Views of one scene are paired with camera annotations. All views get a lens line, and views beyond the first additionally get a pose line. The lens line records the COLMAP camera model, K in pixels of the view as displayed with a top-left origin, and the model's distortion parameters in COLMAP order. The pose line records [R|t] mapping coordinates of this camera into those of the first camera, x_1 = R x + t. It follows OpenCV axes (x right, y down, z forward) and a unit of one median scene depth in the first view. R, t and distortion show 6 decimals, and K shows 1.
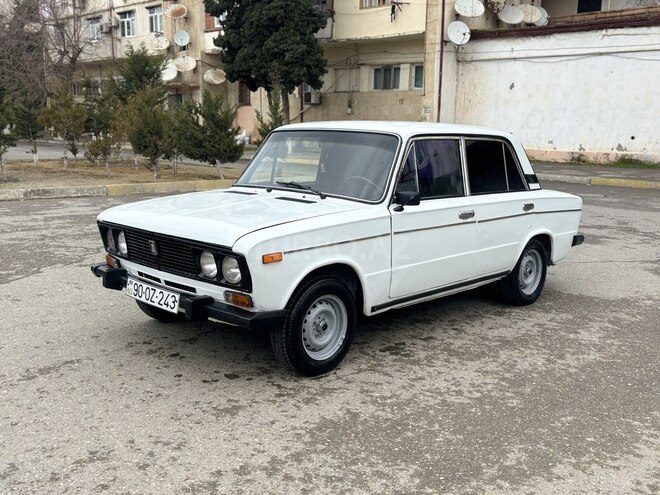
lens RADIAL K [[680.5, 0, 325.6], [0, 680.5, 254.2], [0, 0, 1]] dist [0.032525, 0.000000]
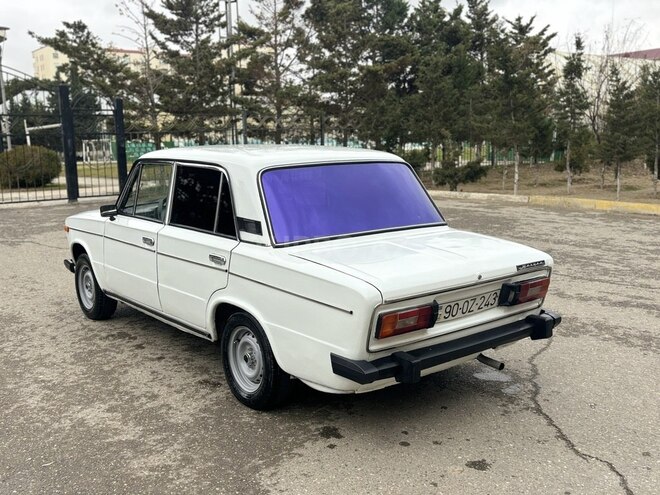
lens RADIAL K [[680.5, 0, 328.0], [0, 680.5, 252.3], [0, 0, 1]] dist [0.032525, 0.000000]
pose [[-0.132677, 0.147439, -0.980132, 1.214089], [-0.165968, 0.971607, 0.168623, -0.267636], [0.977165, 0.185043, -0.104440, 1.452239]]
